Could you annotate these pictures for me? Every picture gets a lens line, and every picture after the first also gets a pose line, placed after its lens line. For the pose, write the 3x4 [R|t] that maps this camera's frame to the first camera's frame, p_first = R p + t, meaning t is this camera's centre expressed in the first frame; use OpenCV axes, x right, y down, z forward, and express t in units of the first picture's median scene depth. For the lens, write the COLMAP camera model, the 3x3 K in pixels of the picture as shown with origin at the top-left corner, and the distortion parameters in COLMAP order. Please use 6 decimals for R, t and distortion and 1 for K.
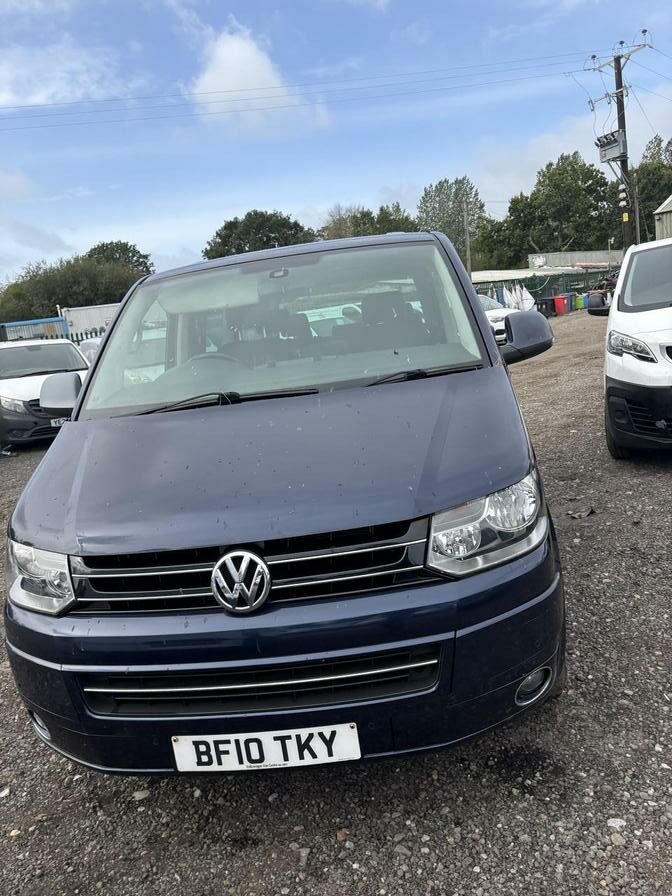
lens RADIAL K [[697.0, 0, 341.6], [0, 697.0, 447.1], [0, 0, 1]] dist [0.082688, -0.101162]
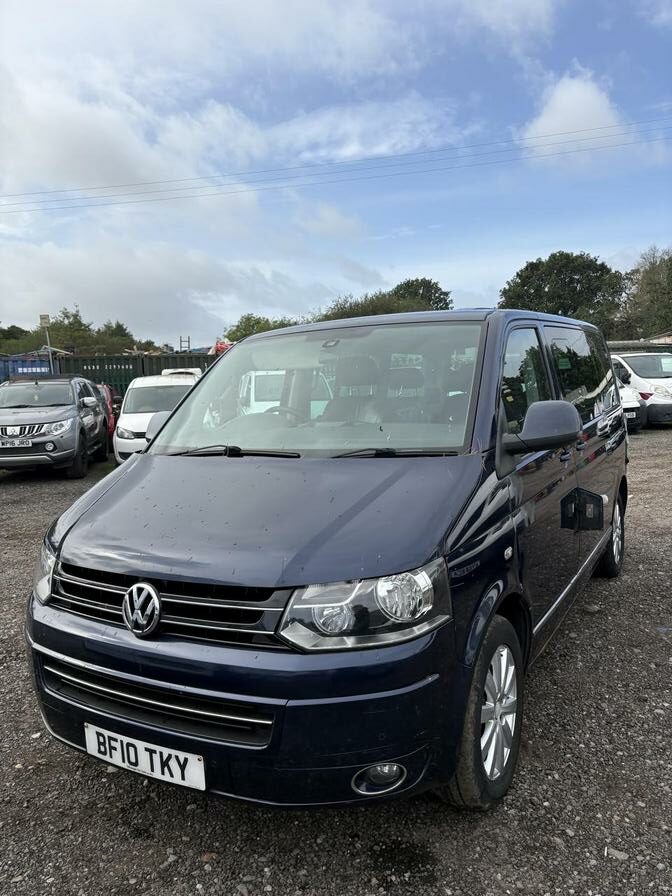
lens RADIAL K [[697.0, 0, 341.6], [0, 697.0, 447.1], [0, 0, 1]] dist [0.082688, -0.101162]
pose [[0.904066, 0.135095, -0.405480, 0.467070], [-0.153882, 0.987991, -0.013928, -0.088239], [0.398729, 0.074988, 0.913998, 0.016589]]
